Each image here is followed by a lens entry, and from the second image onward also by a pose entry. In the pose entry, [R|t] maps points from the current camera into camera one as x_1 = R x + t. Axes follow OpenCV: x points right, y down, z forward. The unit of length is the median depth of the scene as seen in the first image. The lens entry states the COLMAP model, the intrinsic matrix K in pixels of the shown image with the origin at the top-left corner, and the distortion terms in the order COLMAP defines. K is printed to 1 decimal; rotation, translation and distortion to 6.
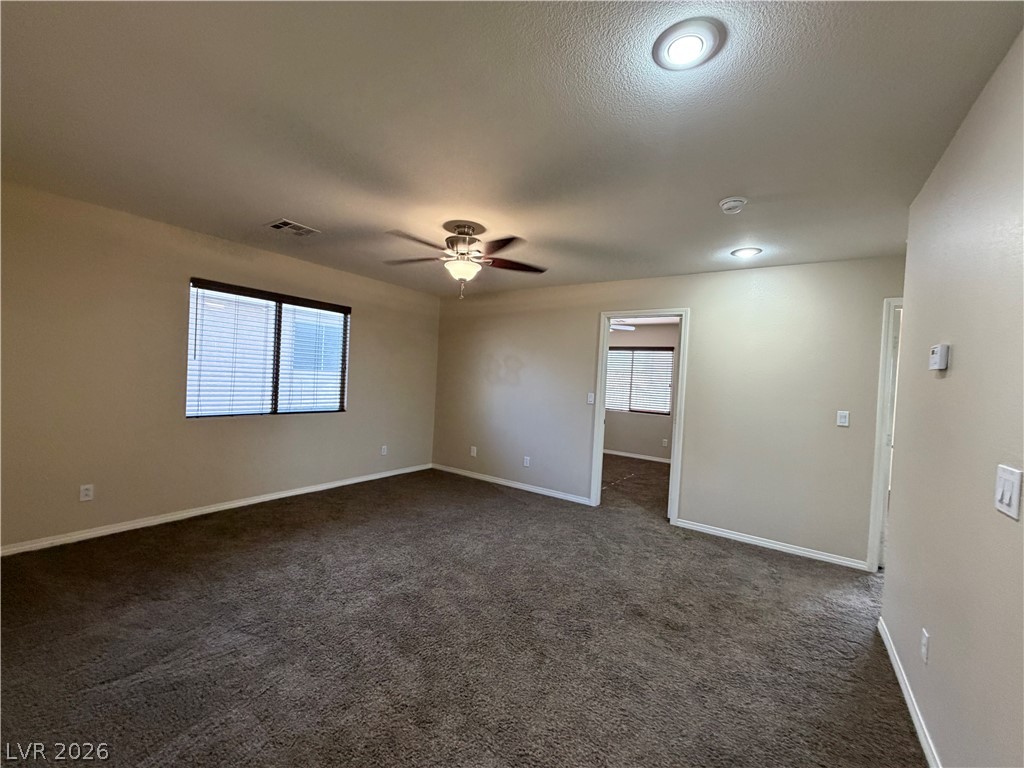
lens RADIAL K [[404.9, 0, 512.0], [0, 404.9, 384.0], [0, 0, 1]] dist [-0.002218, -0.000128]
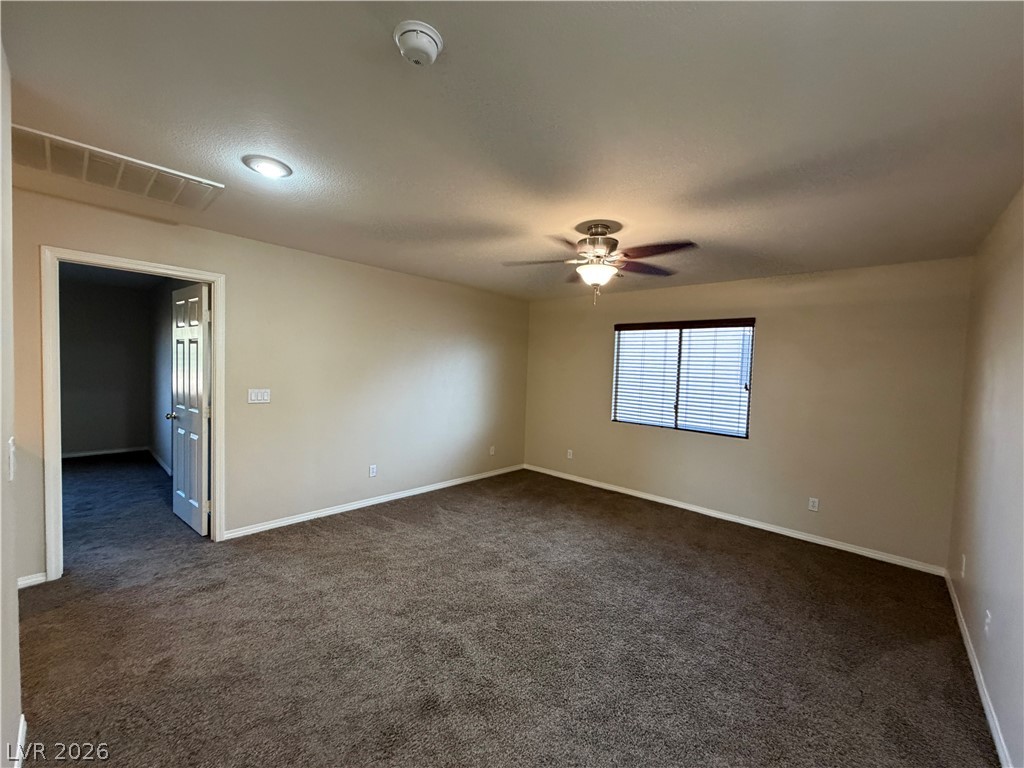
lens RADIAL K [[408.9, 0, 510.5], [0, 408.9, 384.0], [0, 0, 1]] dist [0.000856, 0.000026]
pose [[-0.131249, -0.019122, -0.991165, 0.690070], [-0.062663, 0.997975, -0.010956, -0.009751], [0.989367, 0.060671, -0.132182, 0.804248]]
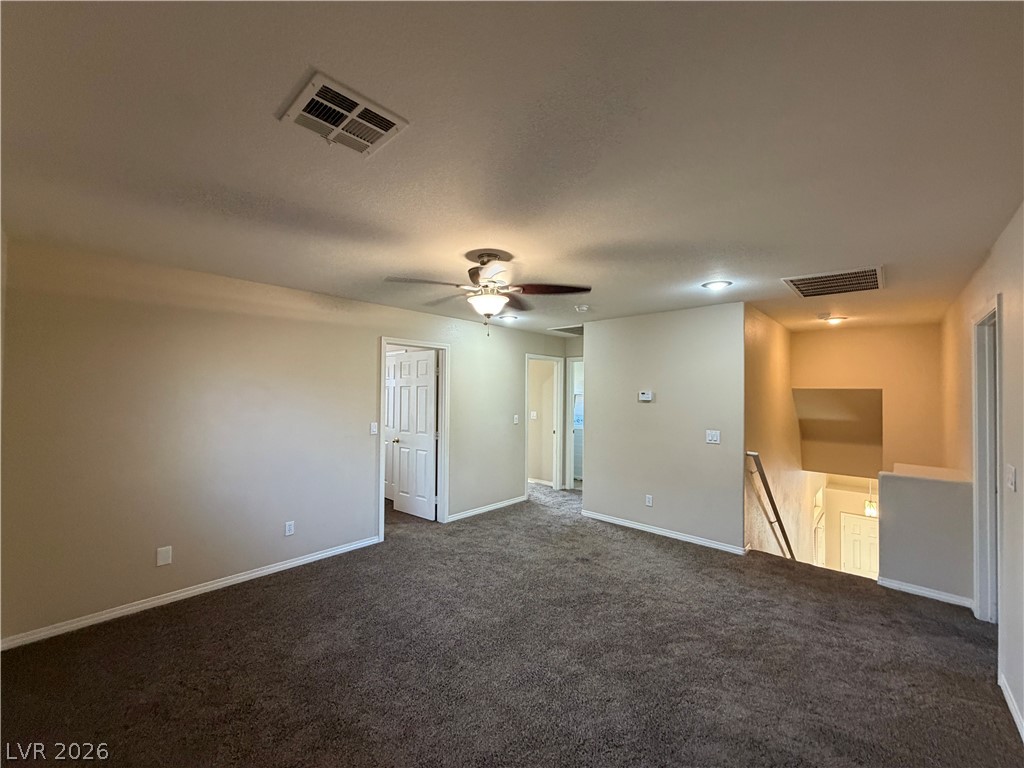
lens RADIAL K [[404.9, 0, 512.0], [0, 404.9, 384.0], [0, 0, 1]] dist [-0.002218, -0.000128]
pose [[0.148413, -0.038698, 0.988168, -0.851541], [0.006253, 0.999251, 0.038193, -0.127084], [-0.988906, 0.000510, 0.148544, 0.698210]]
